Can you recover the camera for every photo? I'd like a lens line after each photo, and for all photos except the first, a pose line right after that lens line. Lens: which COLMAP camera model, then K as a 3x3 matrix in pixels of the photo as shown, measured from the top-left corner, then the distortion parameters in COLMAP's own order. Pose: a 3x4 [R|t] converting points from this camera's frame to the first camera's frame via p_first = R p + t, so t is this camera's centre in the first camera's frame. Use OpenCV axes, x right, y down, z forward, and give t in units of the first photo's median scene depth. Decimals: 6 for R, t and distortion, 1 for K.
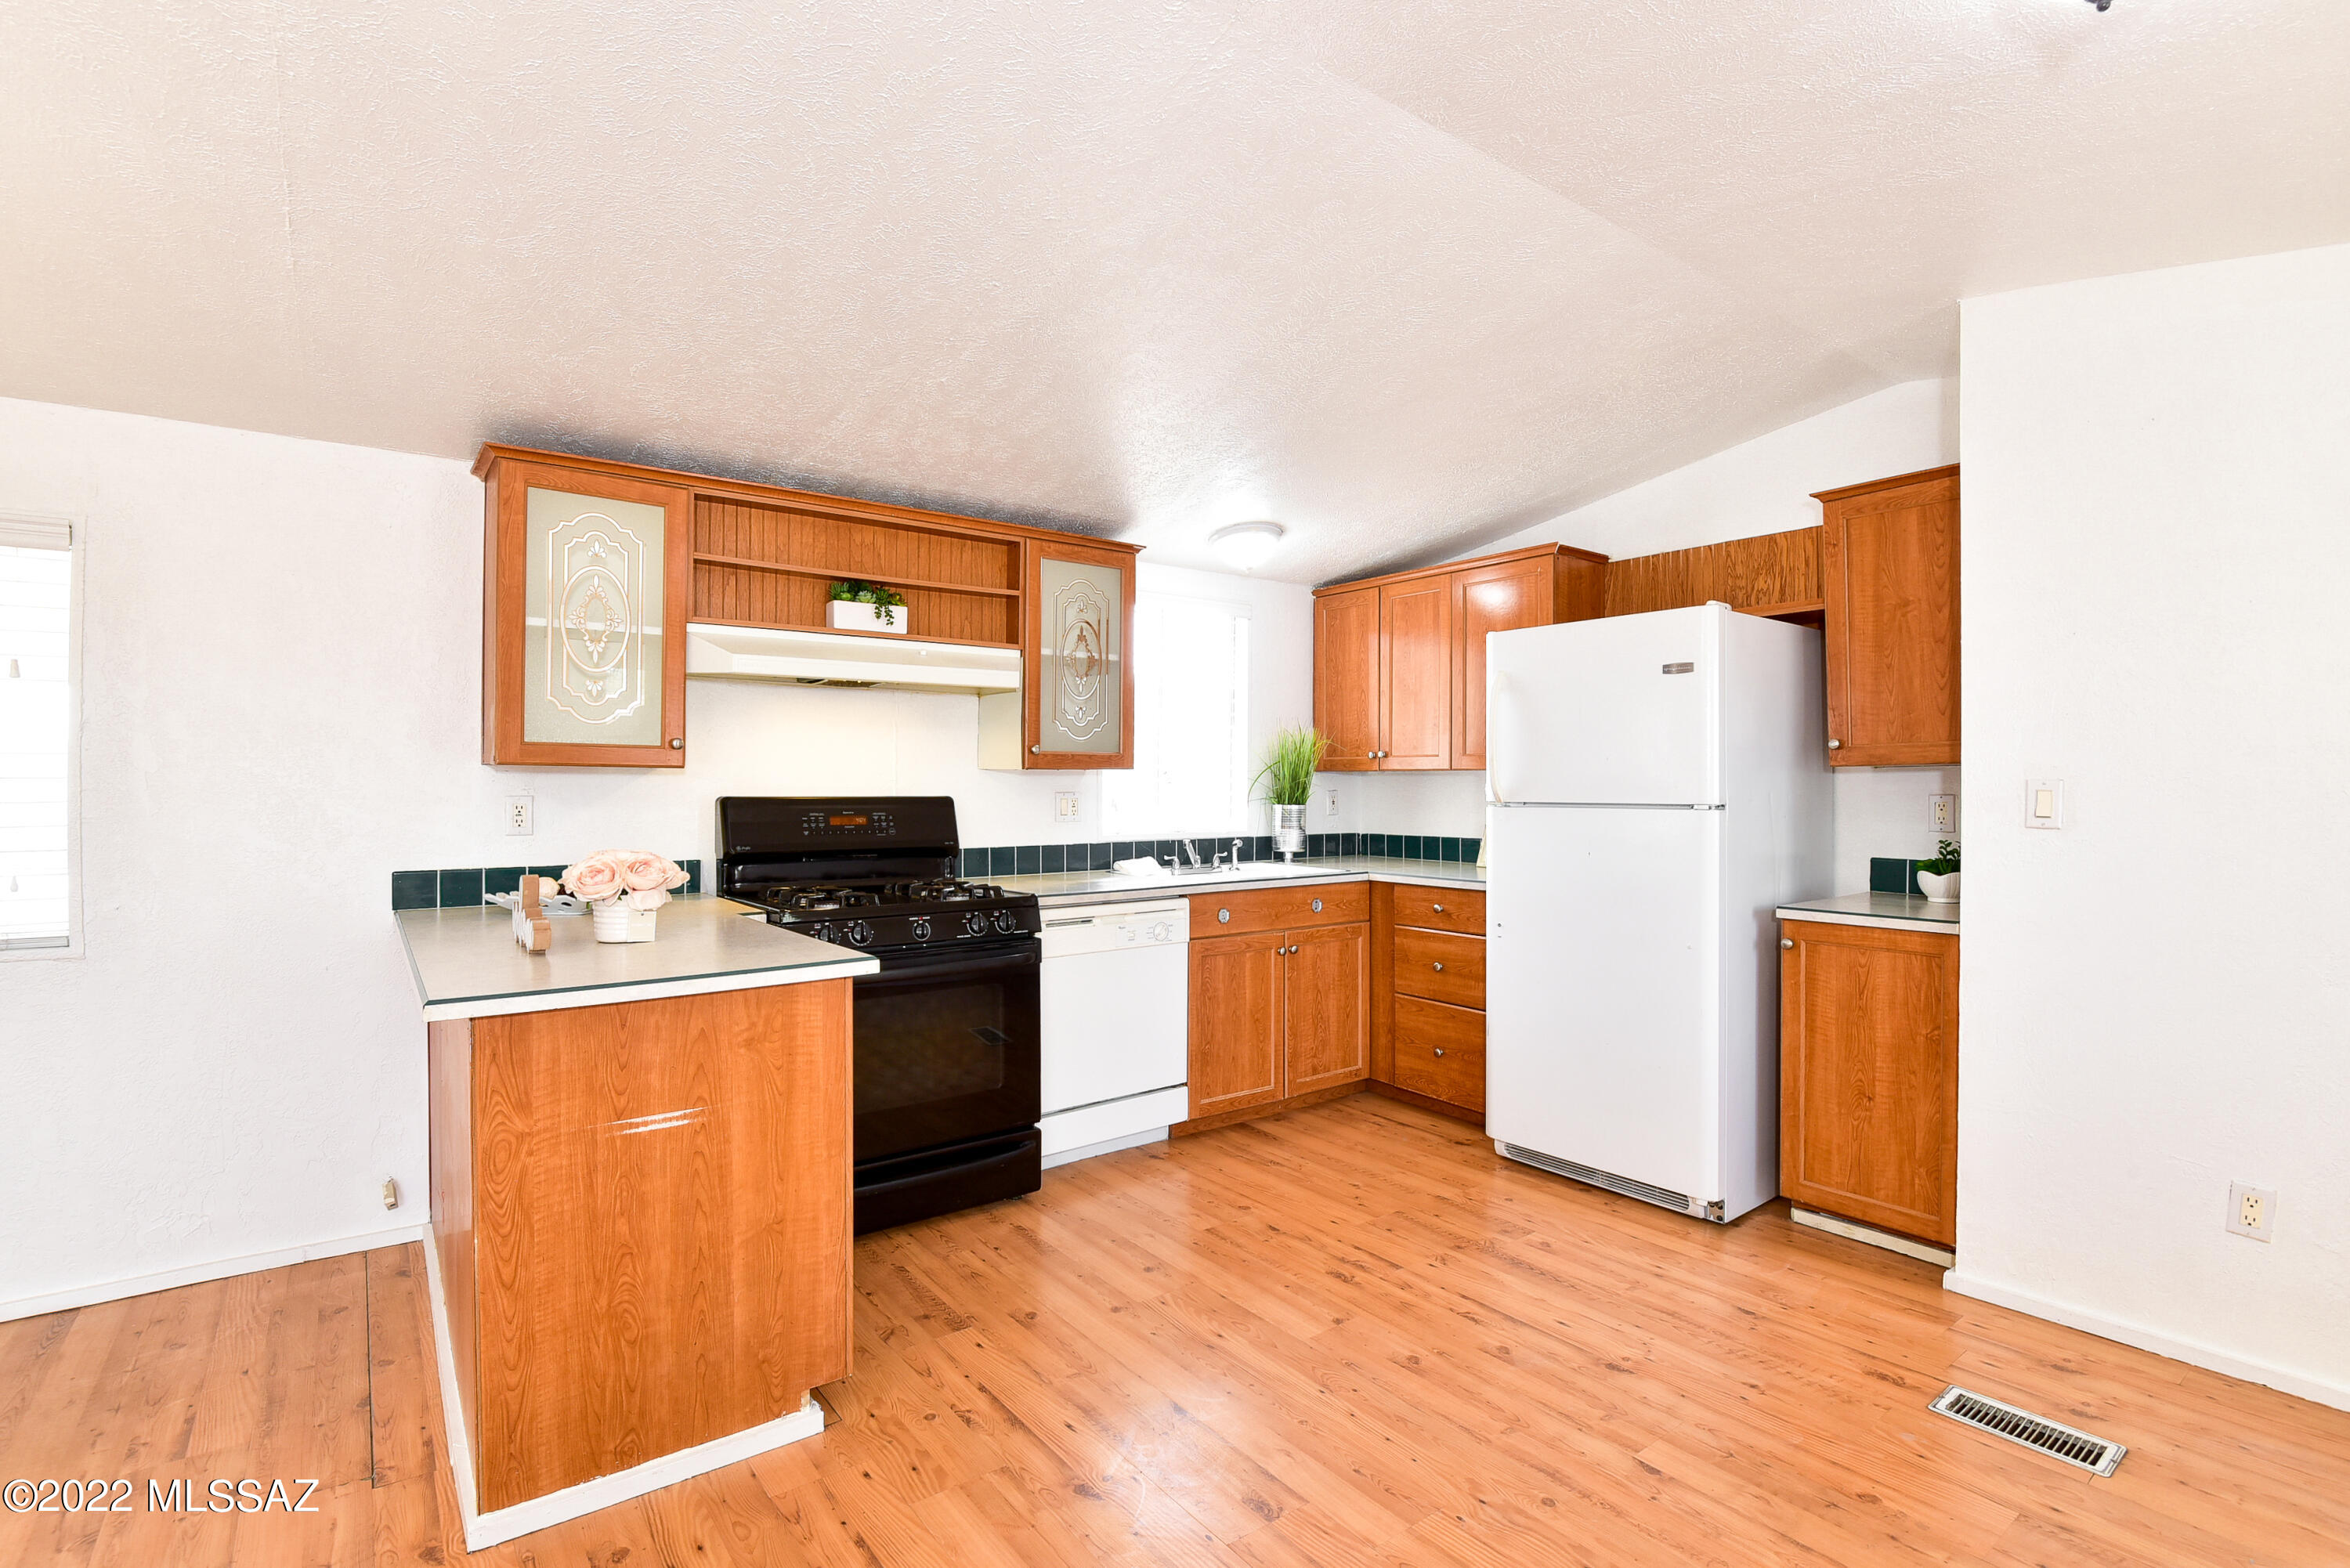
lens RADIAL K [[1083.7, 0, 1174.4], [0, 1083.7, 789.2], [0, 0, 1]] dist [-0.011609, -0.007440]
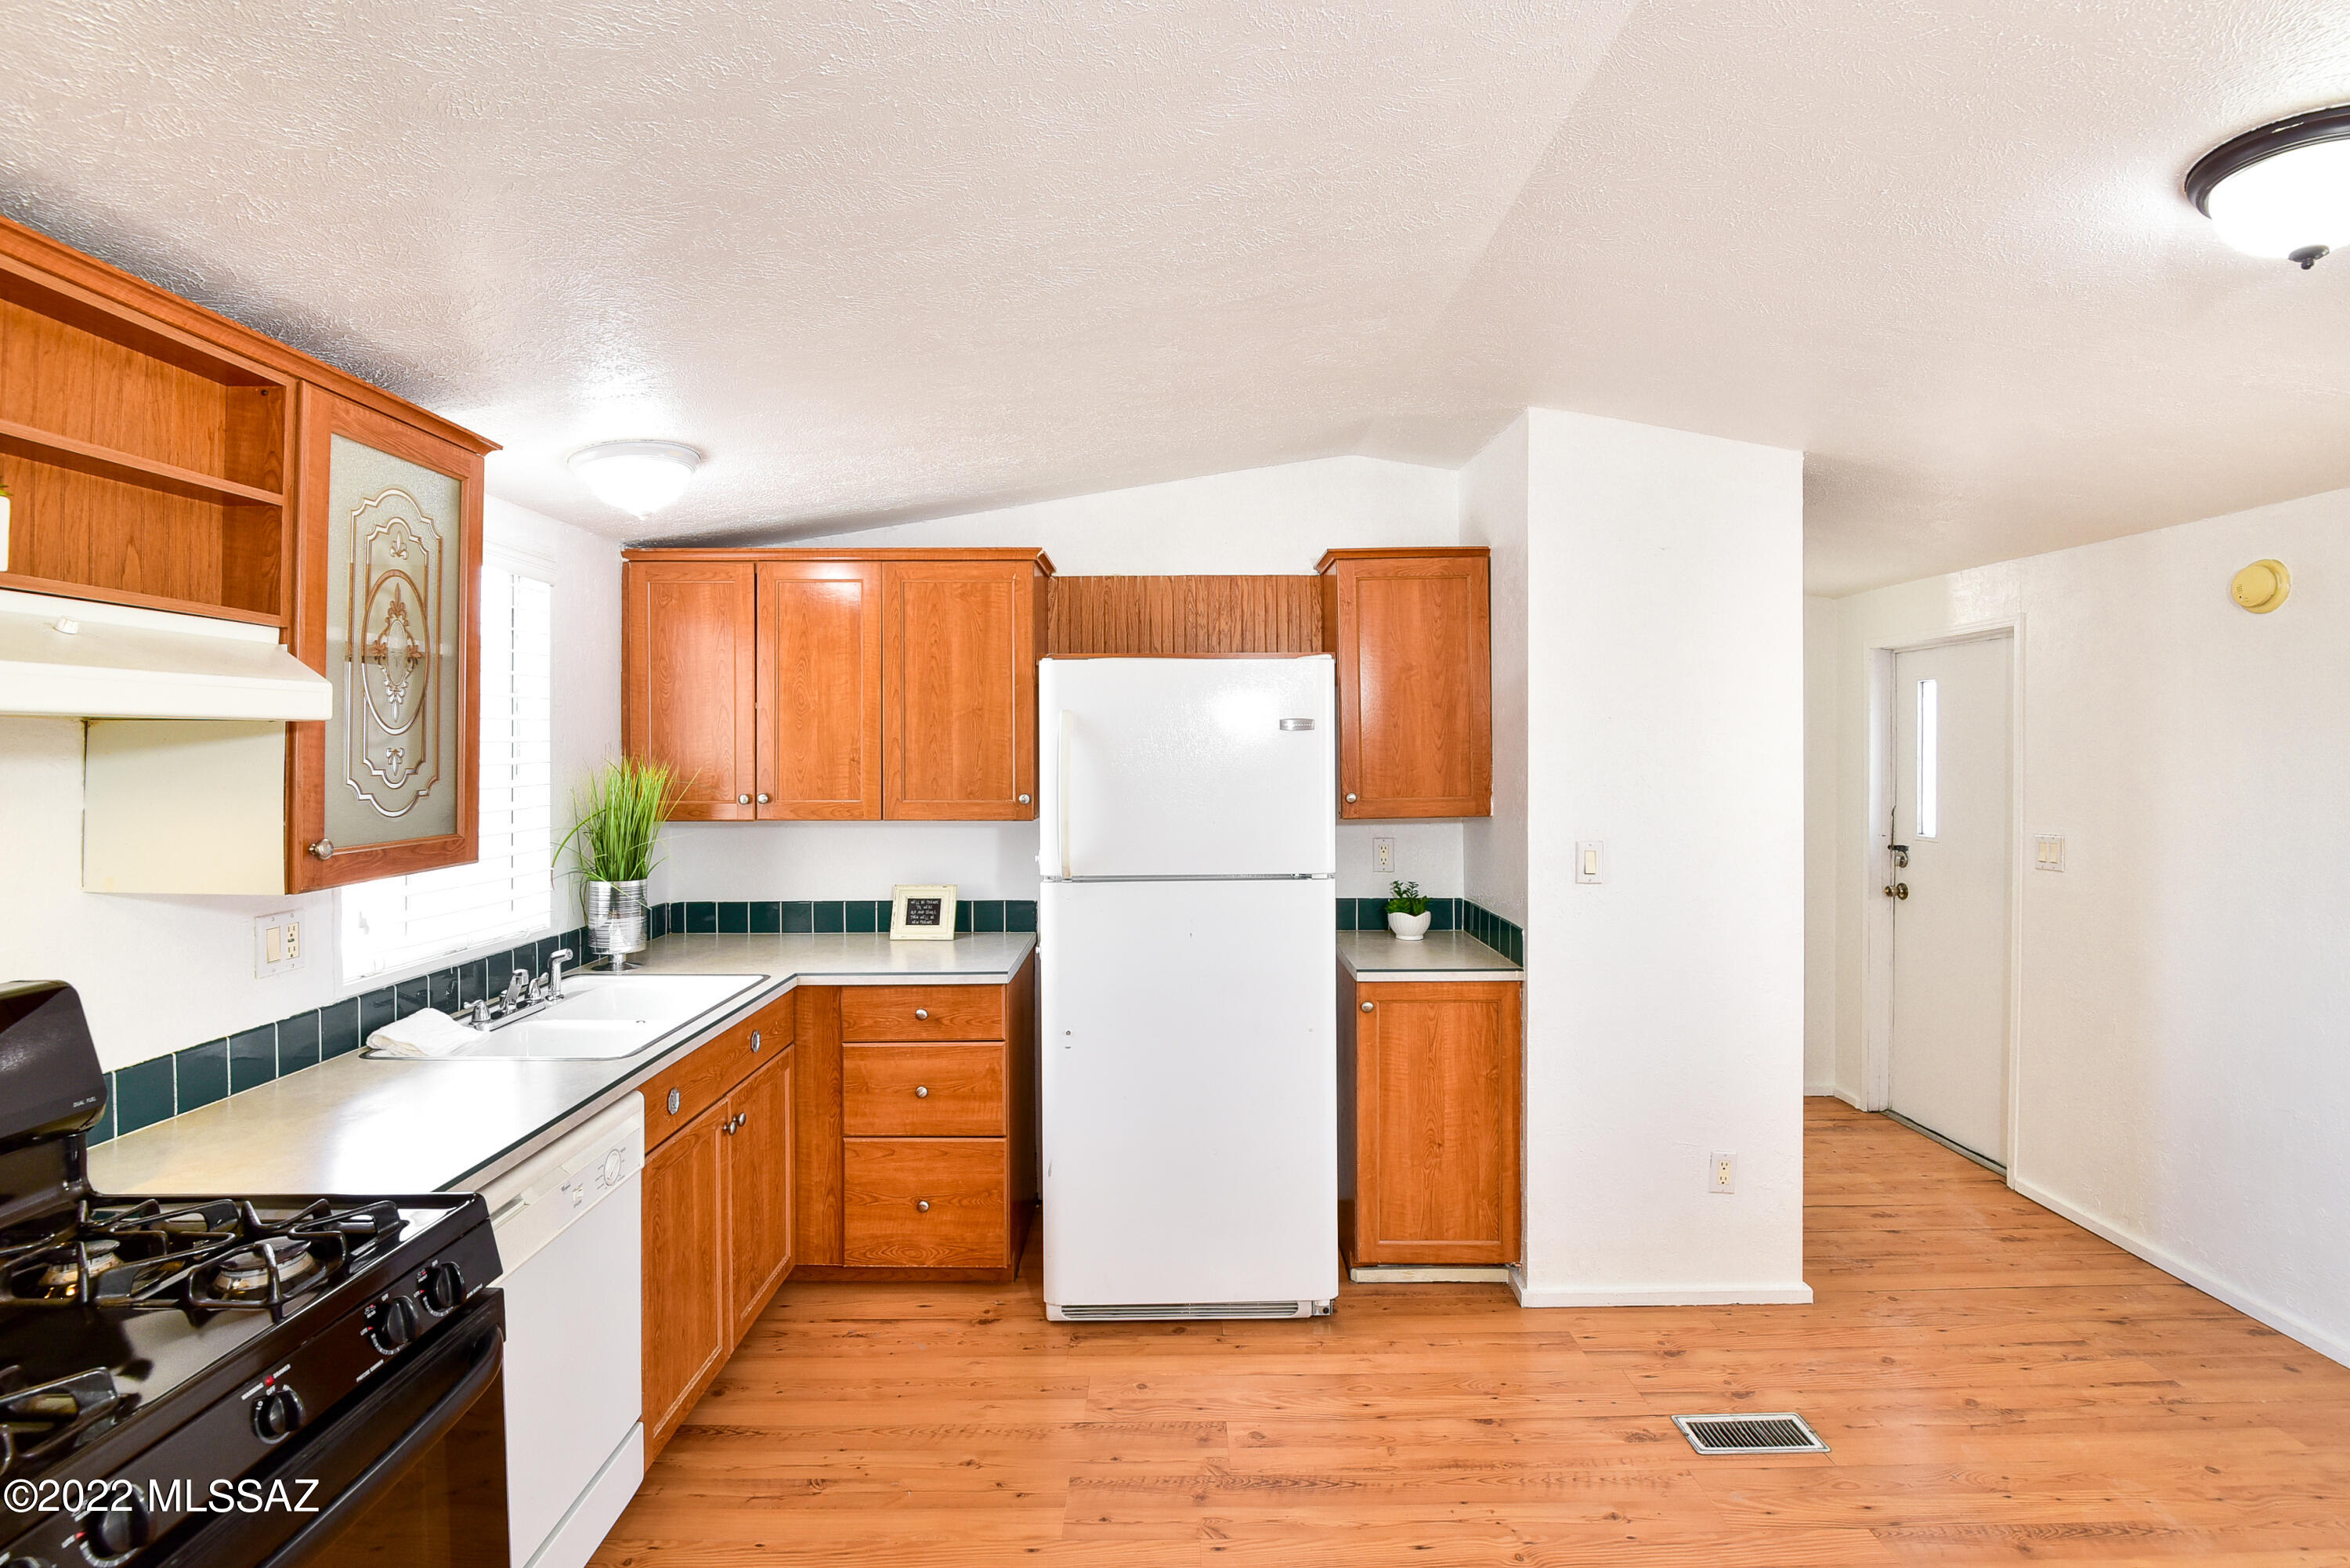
lens RADIAL K [[1101.0, 0, 1176.8], [0, 1101.0, 750.2], [0, 0, 1]] dist [-0.008496, -0.007968]
pose [[0.601611, -0.002365, 0.798786, -0.320438], [0.008537, 0.999958, -0.003469, -0.084296], [-0.798744, 0.008906, 0.601605, 0.500518]]
